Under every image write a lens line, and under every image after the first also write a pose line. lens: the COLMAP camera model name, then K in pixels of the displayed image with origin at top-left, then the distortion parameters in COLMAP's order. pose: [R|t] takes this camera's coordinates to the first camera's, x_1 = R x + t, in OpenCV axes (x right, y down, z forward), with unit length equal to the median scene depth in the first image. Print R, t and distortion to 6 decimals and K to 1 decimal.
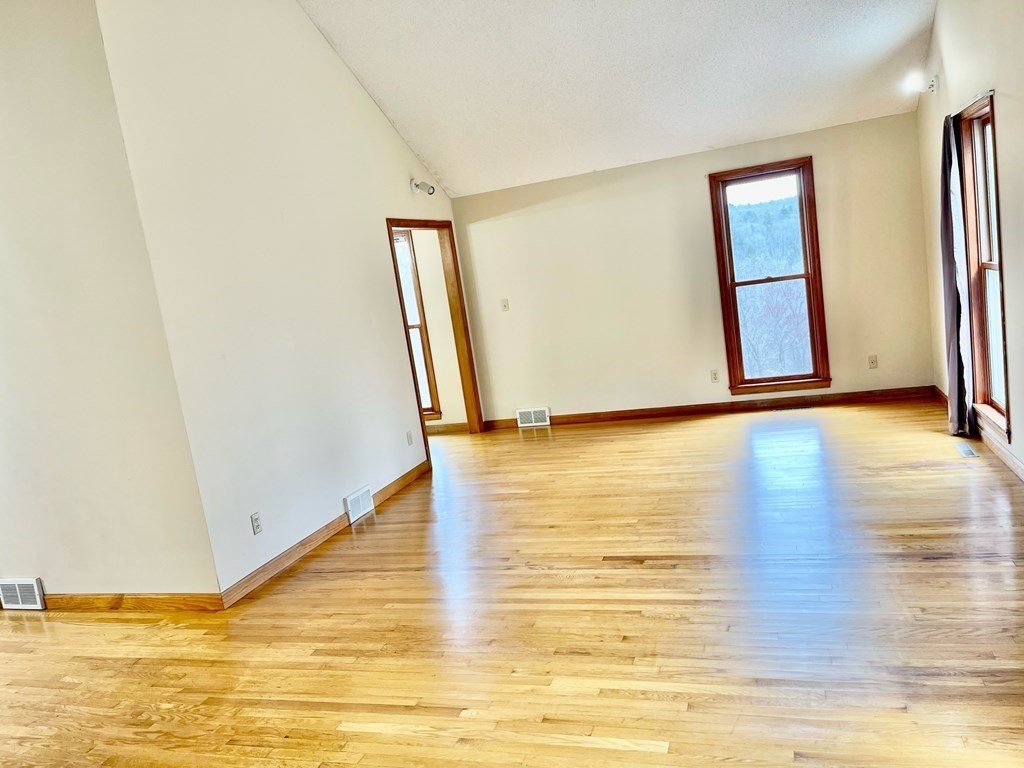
lens RADIAL K [[777.1, 0, 517.0], [0, 777.1, 387.9], [0, 0, 1]] dist [0.059543, -0.086301]
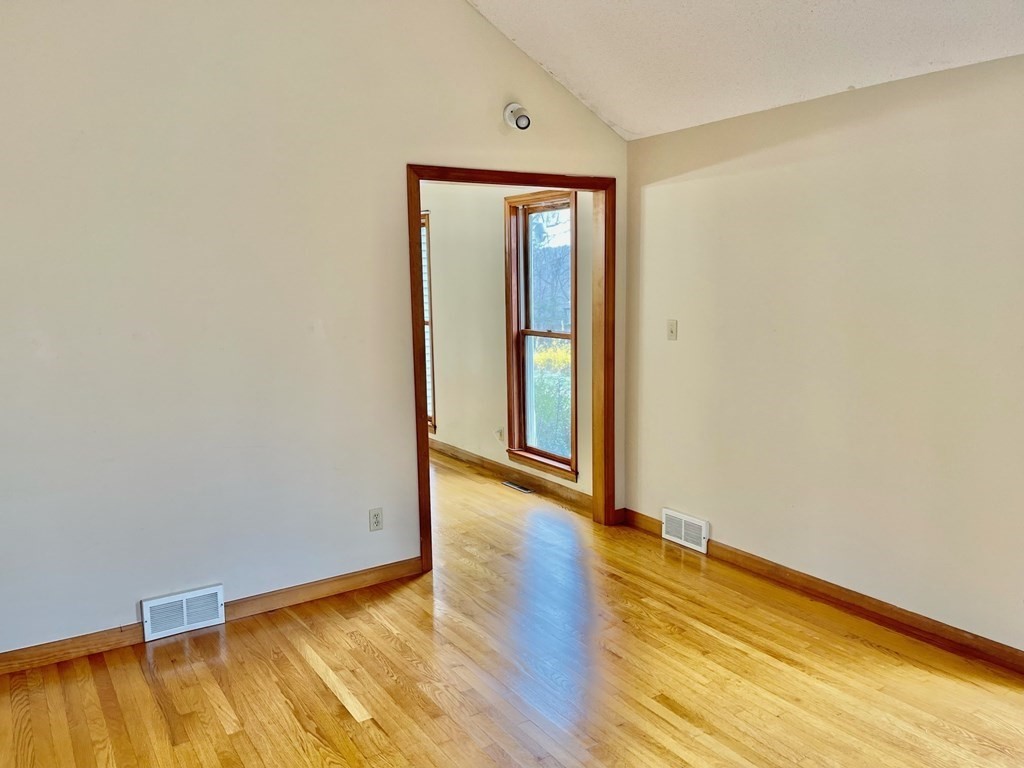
lens RADIAL K [[777.1, 0, 507.9], [0, 777.1, 382.4], [0, 0, 1]] dist [0.059543, -0.086301]
pose [[0.775515, 0.215340, -0.593469, 0.242208], [-0.188281, 0.976141, 0.108157, -0.108374], [0.602600, 0.027862, 0.797557, 0.465702]]
